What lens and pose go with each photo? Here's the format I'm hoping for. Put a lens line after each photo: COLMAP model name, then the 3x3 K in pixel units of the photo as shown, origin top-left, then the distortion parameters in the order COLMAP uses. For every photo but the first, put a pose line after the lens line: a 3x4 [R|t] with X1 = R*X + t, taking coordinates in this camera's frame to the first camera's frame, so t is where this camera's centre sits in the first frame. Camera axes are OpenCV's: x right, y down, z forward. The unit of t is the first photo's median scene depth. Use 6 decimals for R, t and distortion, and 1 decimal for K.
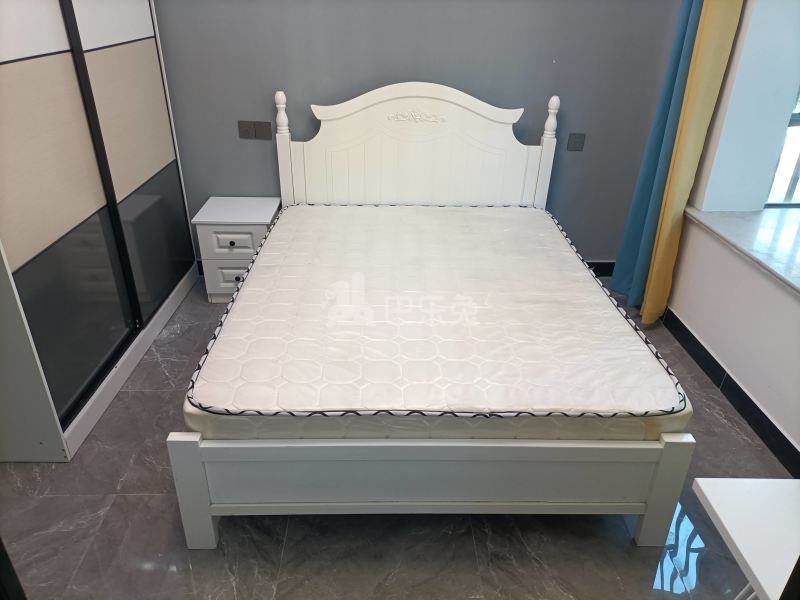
lens RADIAL K [[591.4, 0, 400.8], [0, 591.4, 308.9], [0, 0, 1]] dist [0.064178, -0.085583]
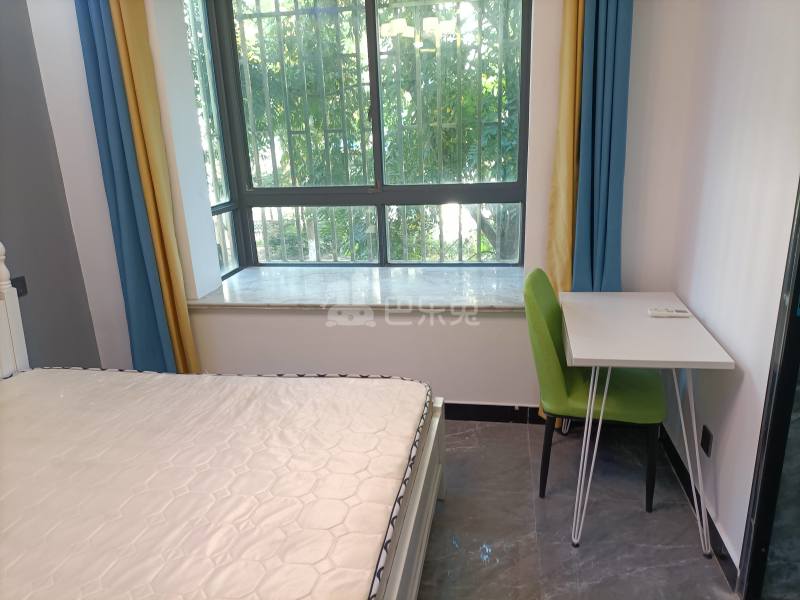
lens RADIAL K [[591.4, 0, 400.8], [0, 591.4, 308.9], [0, 0, 1]] dist [0.064178, -0.085583]
pose [[0.179598, -0.306809, 0.934672, -0.439832], [0.492316, 0.850612, 0.184618, -0.151436], [-0.851686, 0.426997, 0.303815, 0.308745]]
